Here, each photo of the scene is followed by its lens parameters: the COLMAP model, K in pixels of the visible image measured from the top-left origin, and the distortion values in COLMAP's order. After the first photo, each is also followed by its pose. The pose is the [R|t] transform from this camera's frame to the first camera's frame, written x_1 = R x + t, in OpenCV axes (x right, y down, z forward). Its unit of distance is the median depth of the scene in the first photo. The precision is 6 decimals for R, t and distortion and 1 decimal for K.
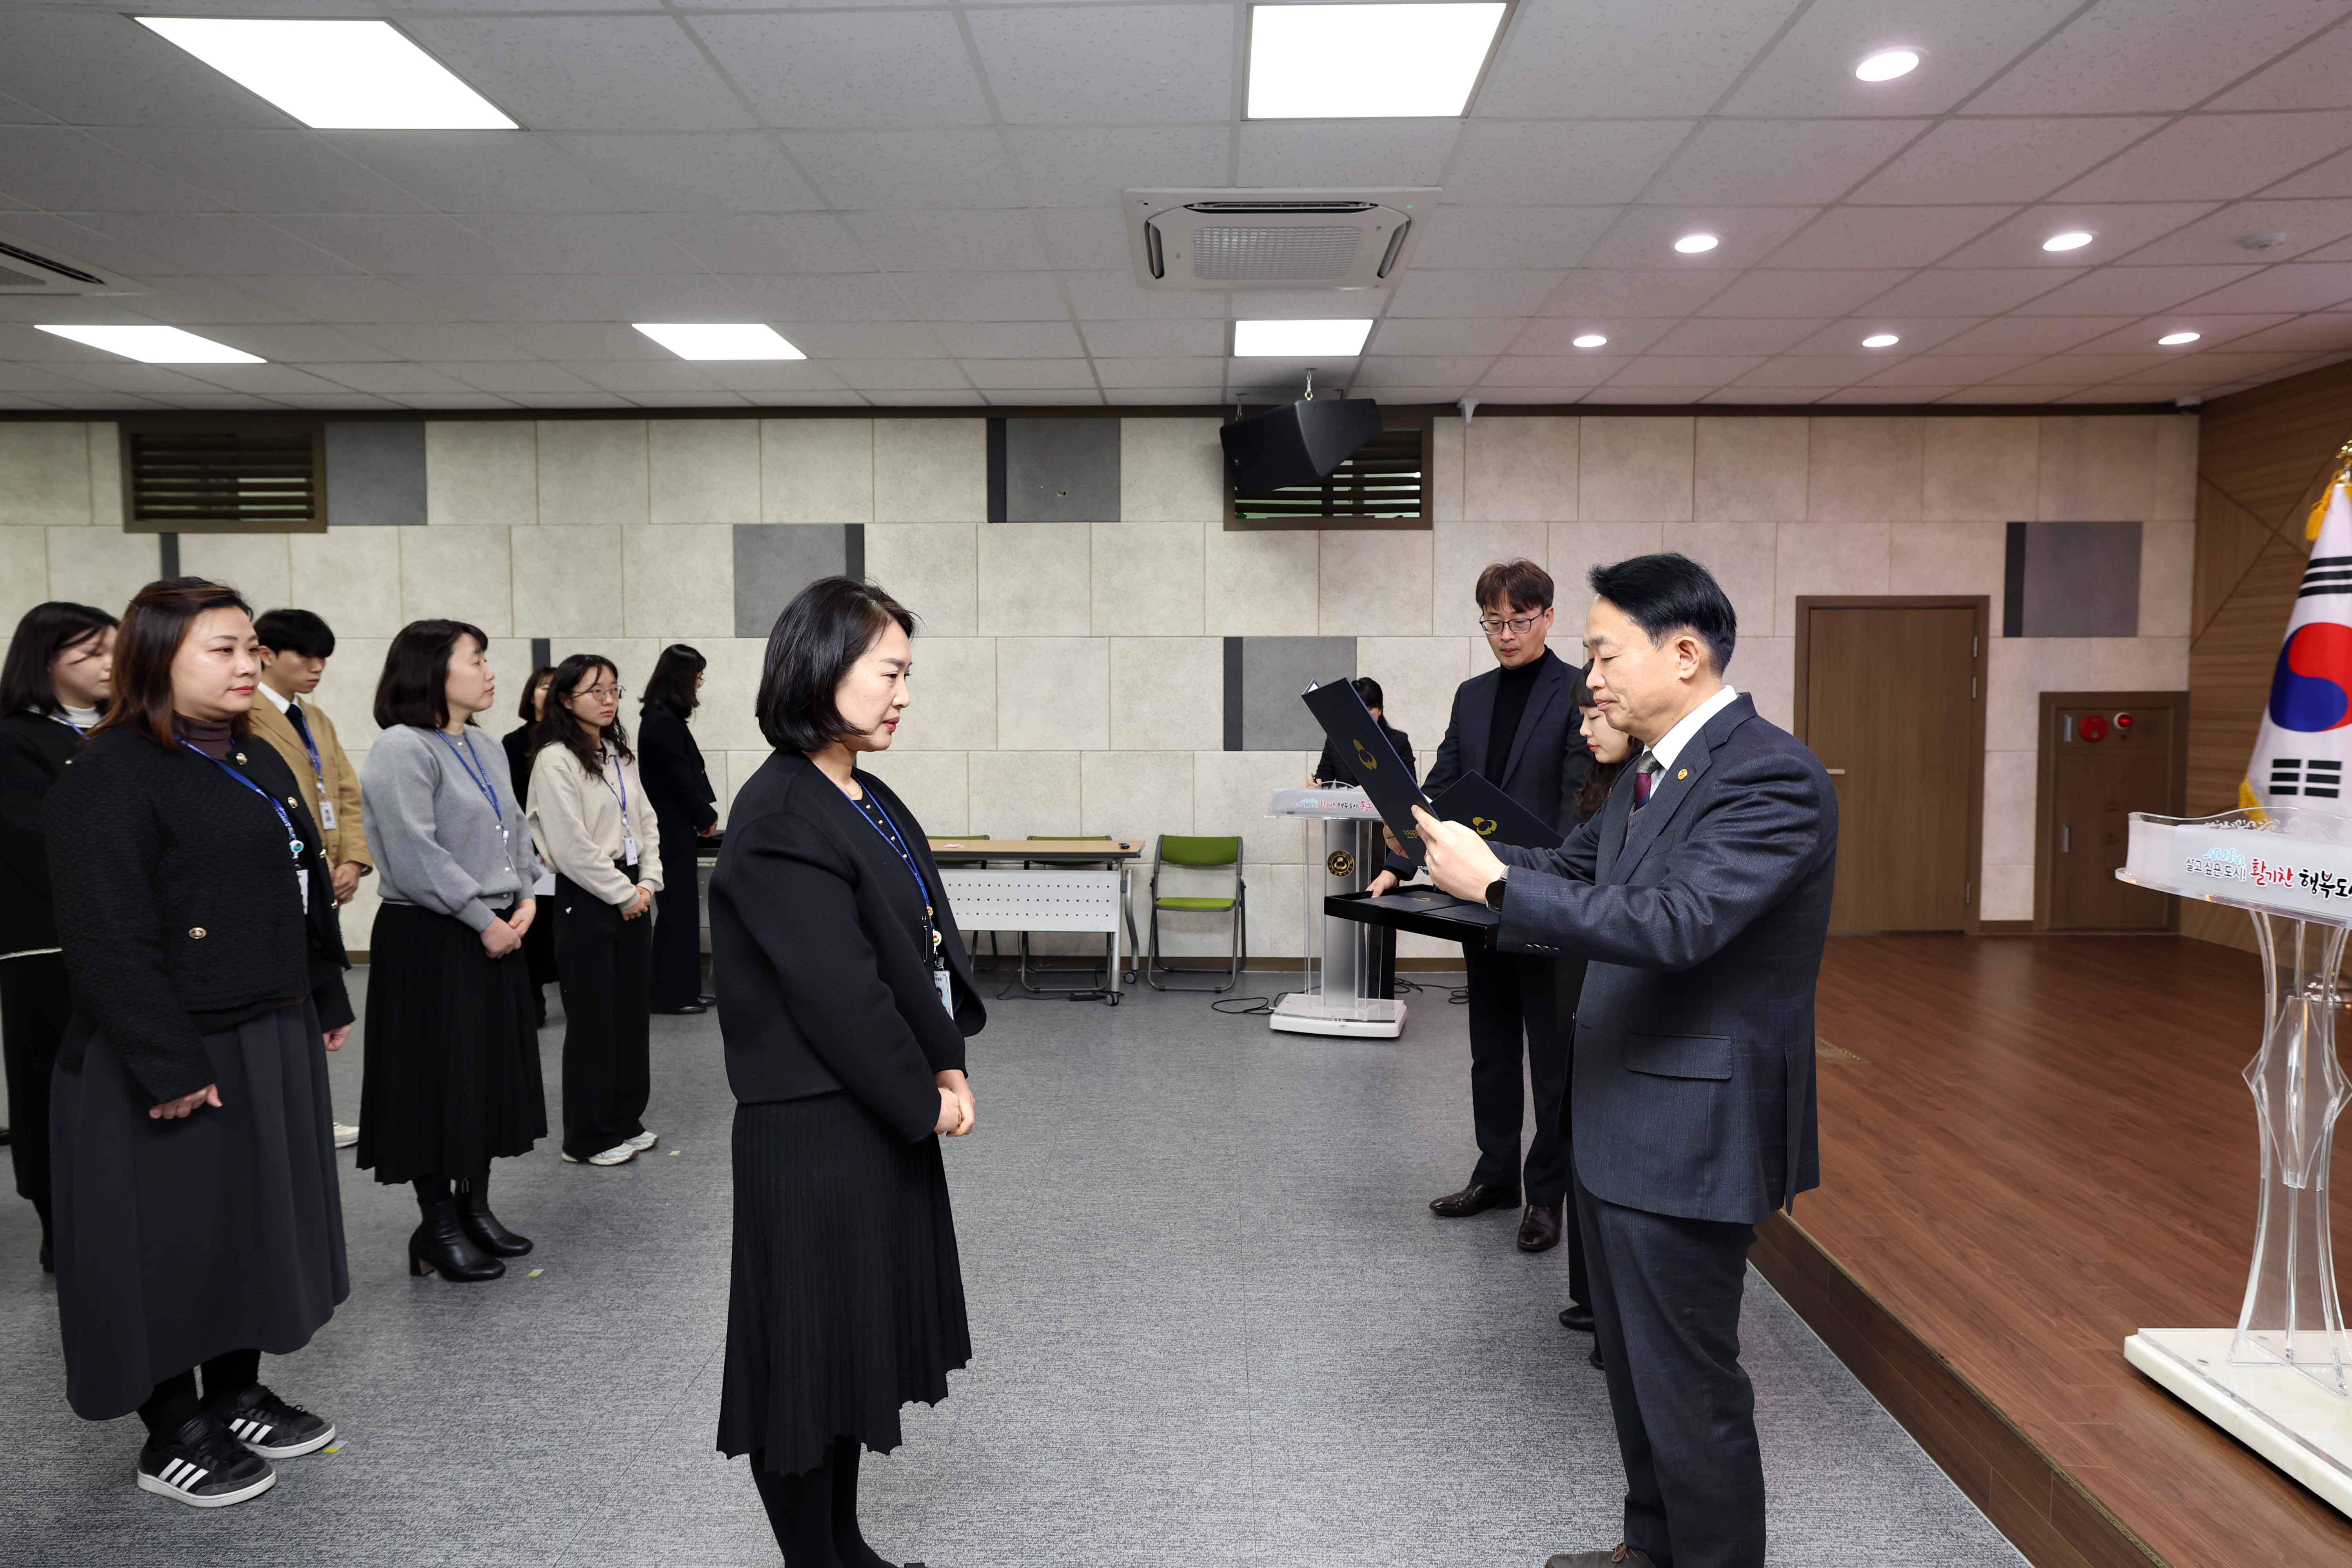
lens RADIAL K [[1283.1, 0, 1204.0], [0, 1283.1, 753.0], [0, 0, 1]] dist [-0.015617, 0.009723]
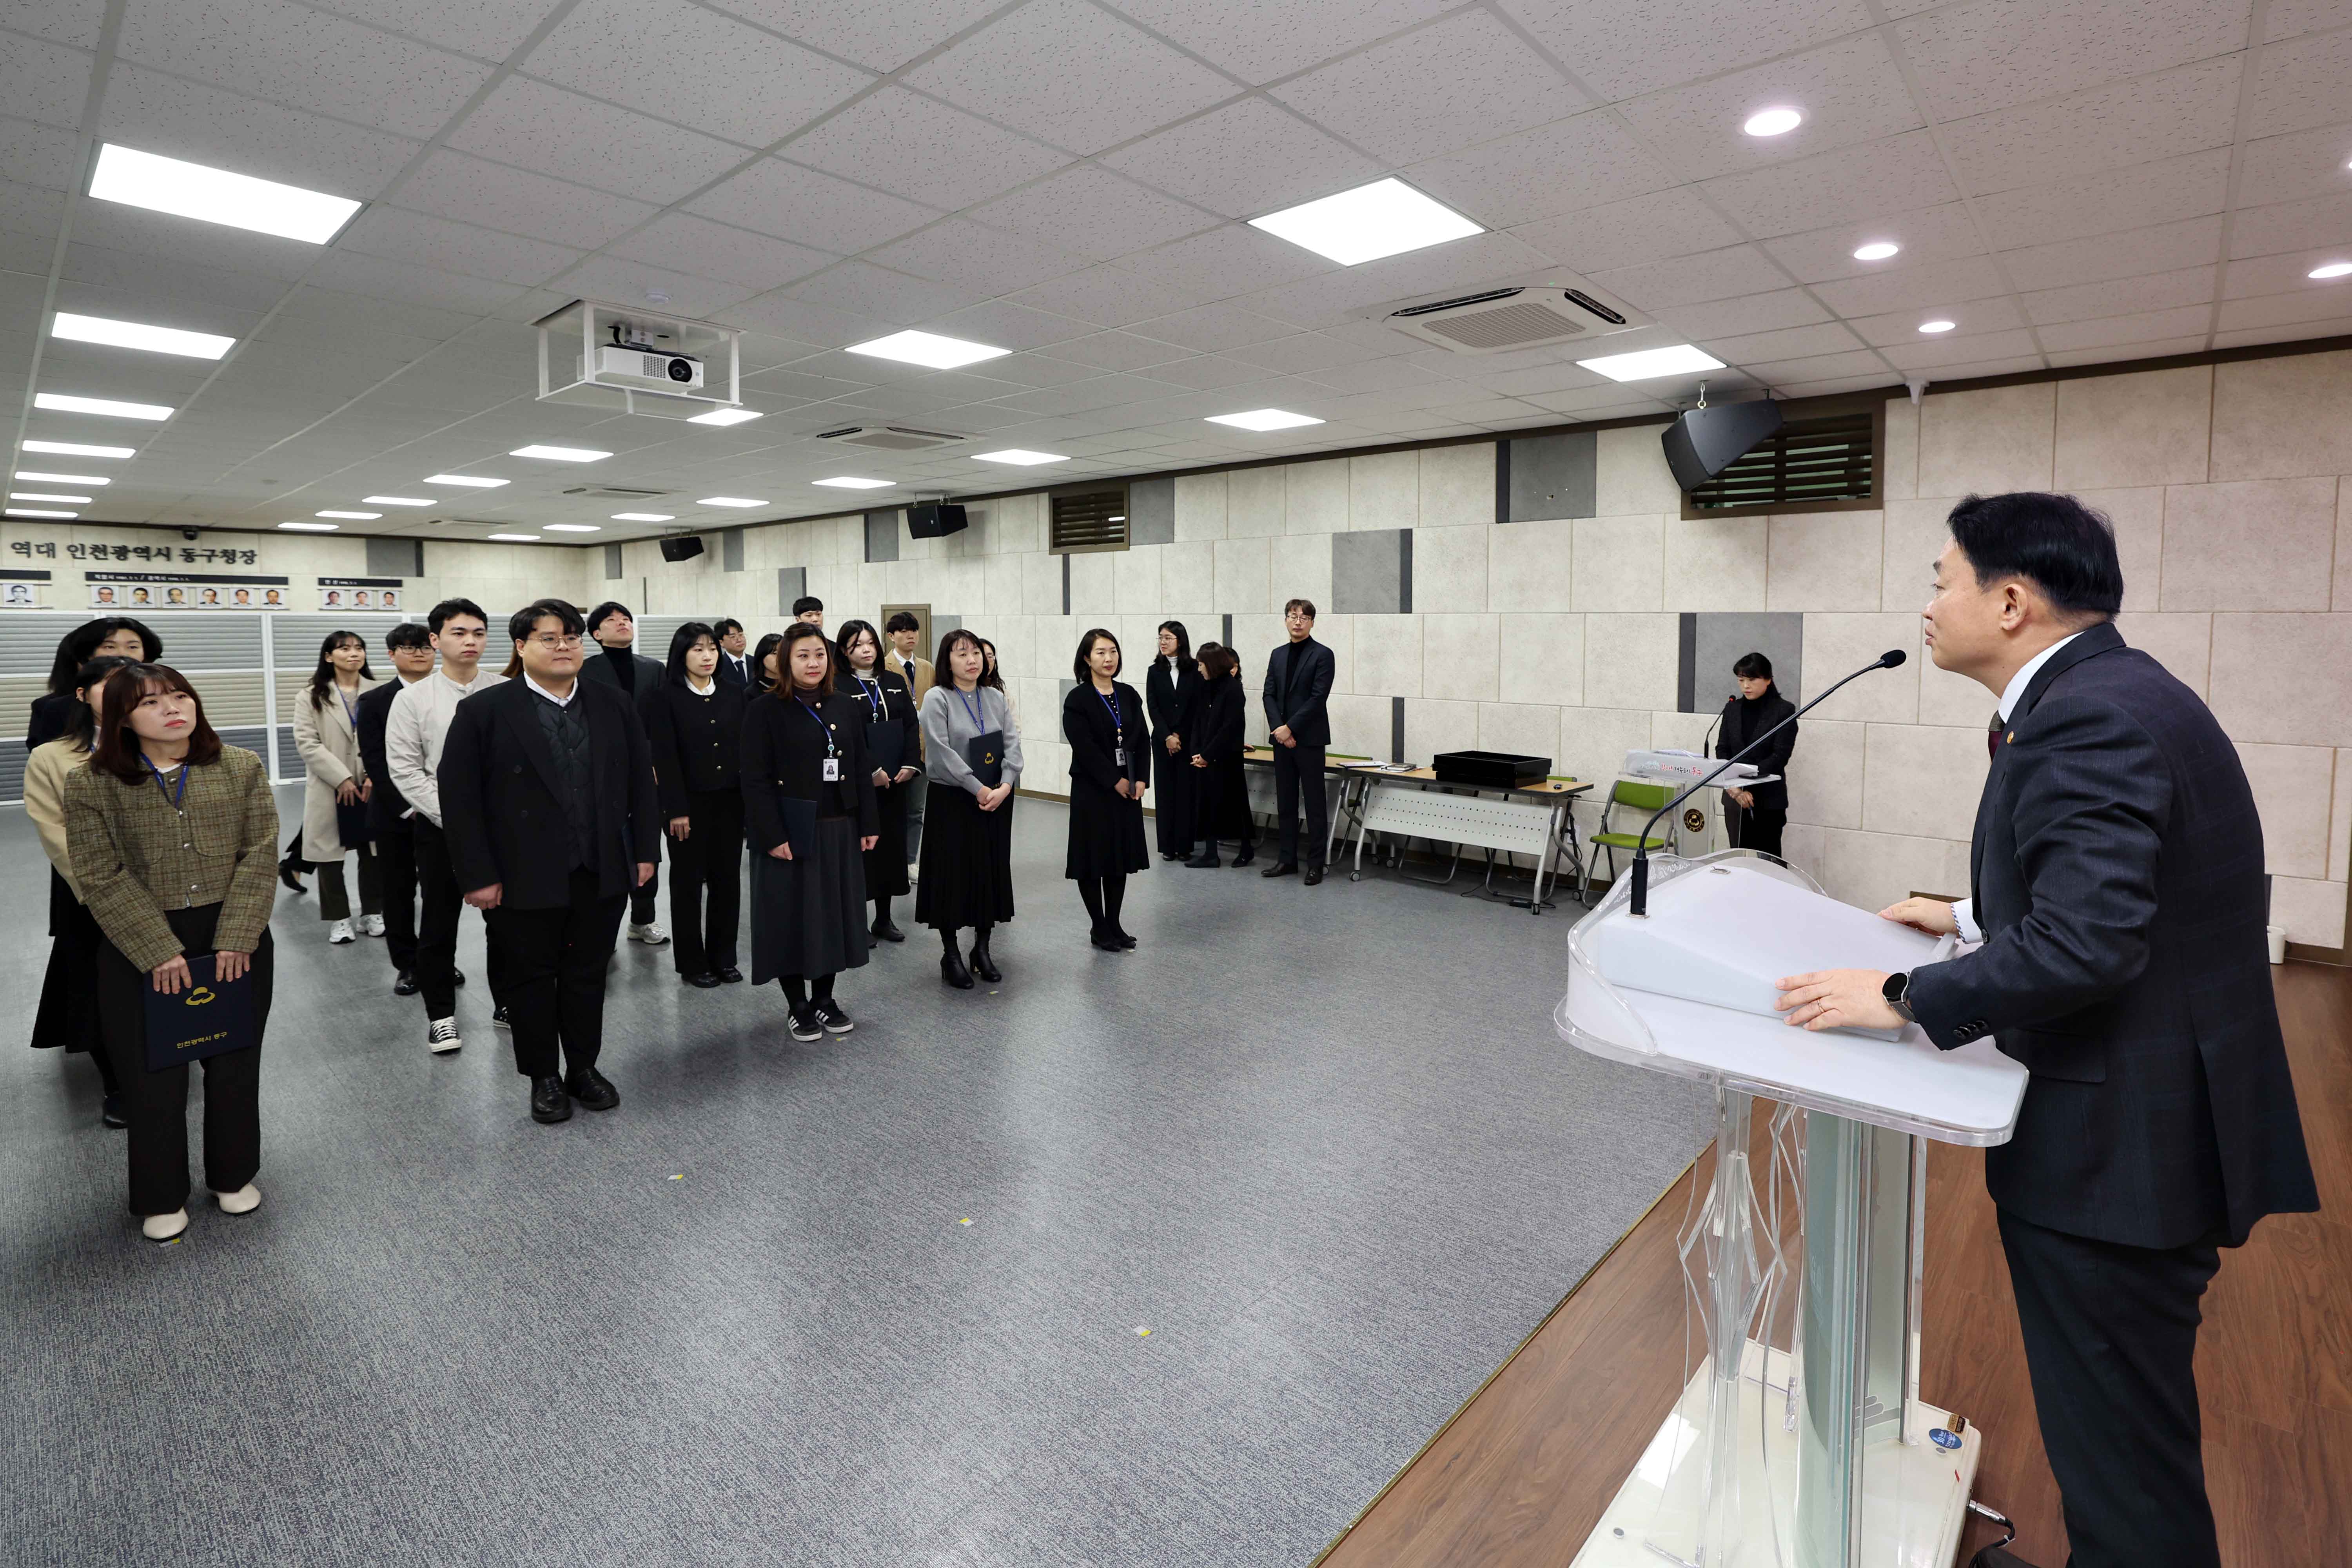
lens RADIAL K [[1102.4, 0, 1323.9], [0, 1102.4, 690.1], [0, 0, 1]] dist [-0.010816, 0.000710]
pose [[0.801537, 0.040558, -0.596568, 0.352999], [-0.035621, 0.999164, 0.020069, -0.030102], [0.596884, 0.005165, 0.802311, 0.021239]]
